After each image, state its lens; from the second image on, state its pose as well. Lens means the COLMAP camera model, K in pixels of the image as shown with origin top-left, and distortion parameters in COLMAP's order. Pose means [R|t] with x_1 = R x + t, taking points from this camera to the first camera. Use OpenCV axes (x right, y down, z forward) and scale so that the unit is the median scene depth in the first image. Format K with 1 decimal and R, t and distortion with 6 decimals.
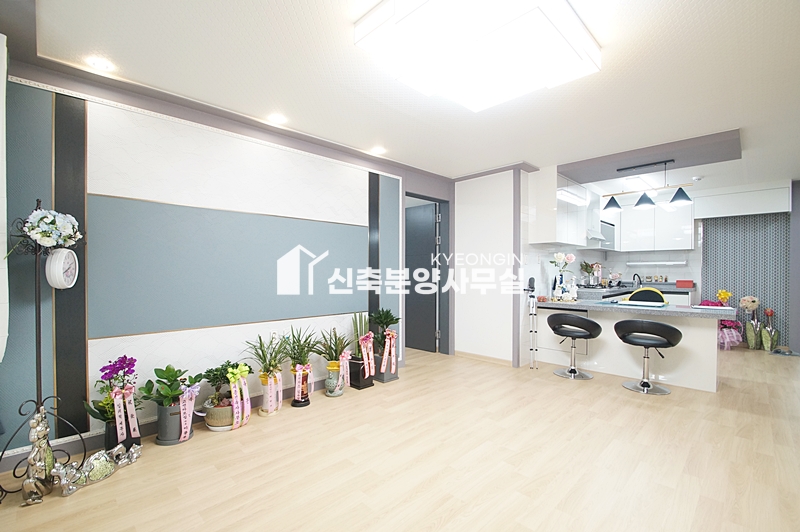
lens RADIAL K [[354.3, 0, 394.5], [0, 354.3, 275.5], [0, 0, 1]] dist [0.004439, -0.009548]
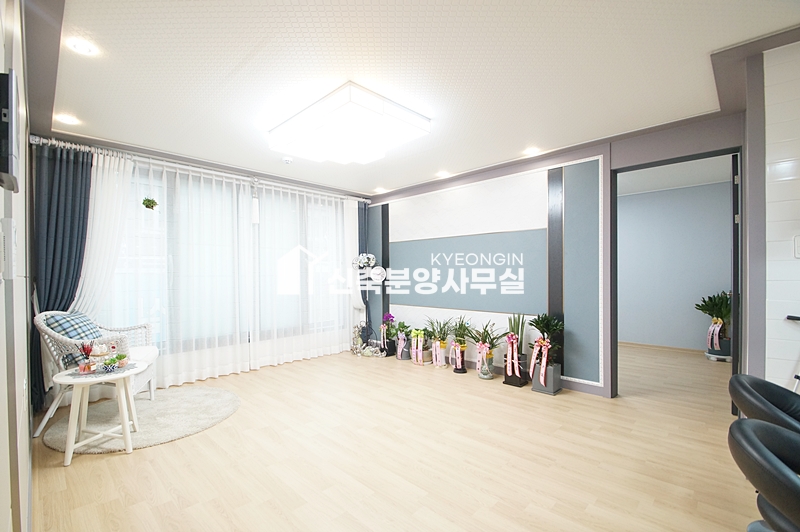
lens RADIAL K [[354.3, 0, 394.5], [0, 354.3, 275.5], [0, 0, 1]] dist [0.004439, -0.009548]
pose [[0.020713, 0.005296, -0.999771, 0.793315], [-0.004762, 0.999975, 0.005199, -0.011226], [0.999774, 0.004653, 0.020738, 0.517446]]
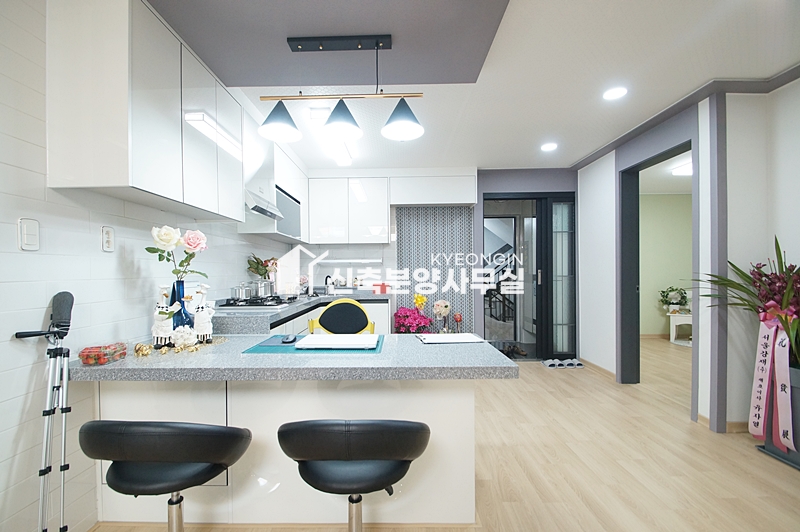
lens RADIAL K [[354.3, 0, 394.5], [0, 354.3, 275.5], [0, 0, 1]] dist [0.004439, -0.009548]
pose [[0.707369, -0.013150, 0.706723, 0.395237], [0.016226, 0.999866, 0.002363, -0.006618], [-0.706659, 0.009796, 0.707487, 0.583534]]
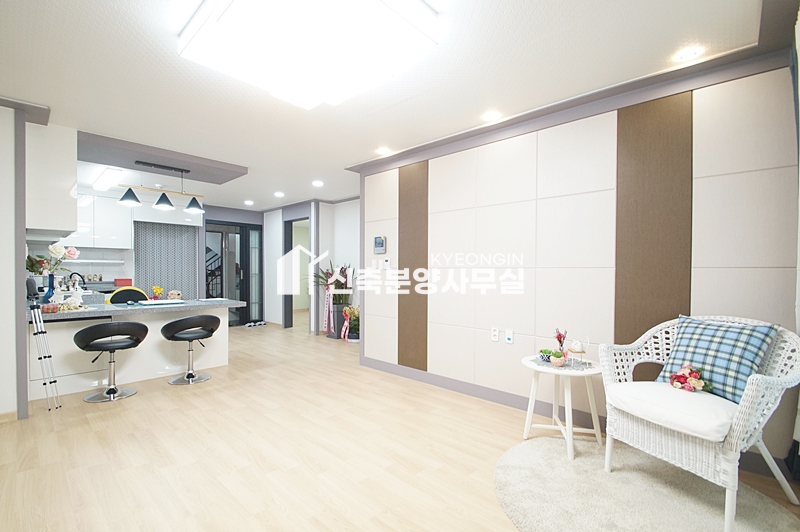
lens RADIAL K [[354.3, 0, 394.5], [0, 354.3, 275.5], [0, 0, 1]] dist [0.004439, -0.009548]
pose [[-0.040997, -0.012602, 0.999080, -0.317467], [0.008018, 0.999884, 0.012941, -0.003962], [-0.999127, 0.008541, -0.040891, 0.349814]]
